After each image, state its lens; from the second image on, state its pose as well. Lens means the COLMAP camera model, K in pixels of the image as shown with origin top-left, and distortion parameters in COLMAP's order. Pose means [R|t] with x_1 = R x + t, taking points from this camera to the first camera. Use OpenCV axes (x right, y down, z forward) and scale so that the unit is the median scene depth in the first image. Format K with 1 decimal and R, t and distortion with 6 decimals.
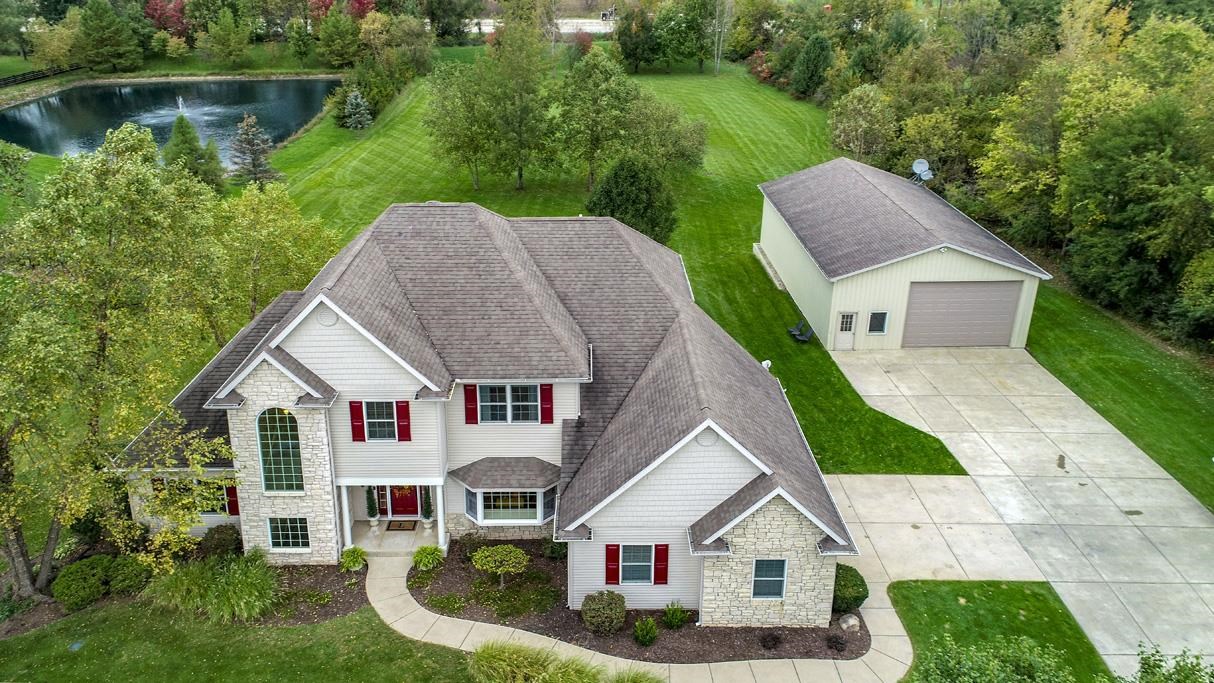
lens RADIAL K [[824.9, 0, 607.0], [0, 824.9, 341.5], [0, 0, 1]] dist [0.010380, 0.001243]
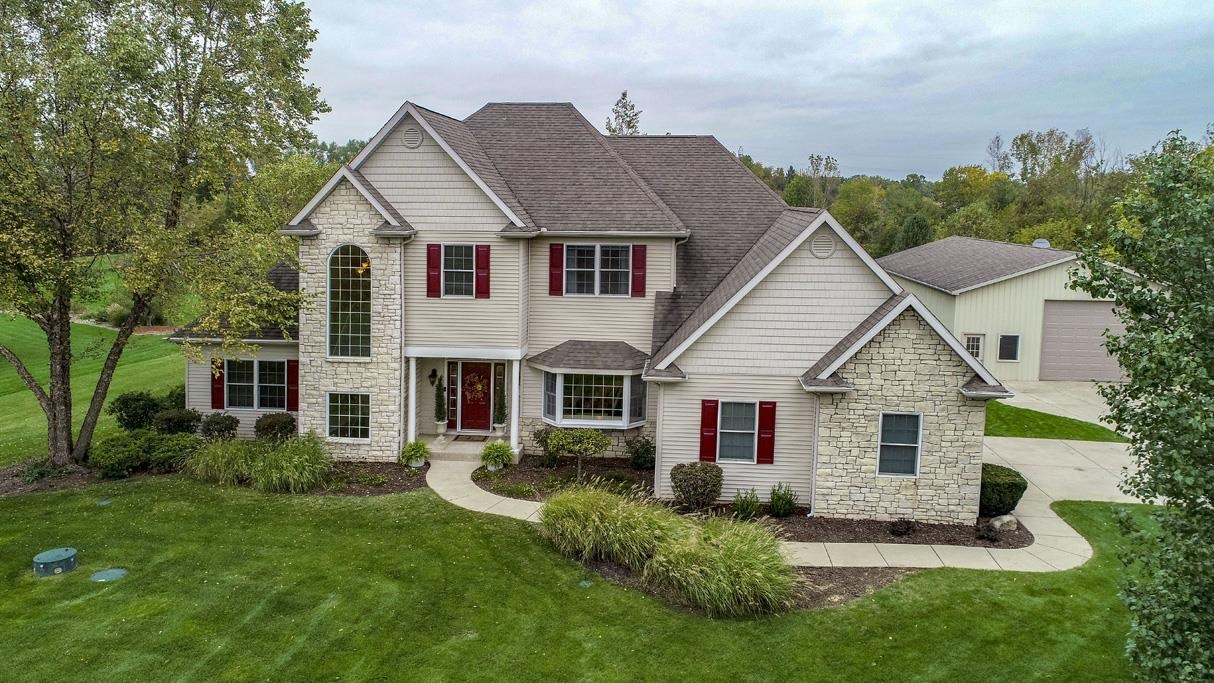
lens RADIAL K [[853.4, 0, 609.4], [0, 853.4, 364.4], [0, 0, 1]] dist [0.040965, 0.001258]
pose [[0.994183, 0.026579, -0.104377, -0.004943], [-0.047711, 0.977486, -0.205537, 0.366709], [0.096564, 0.209321, 0.973067, 0.106886]]
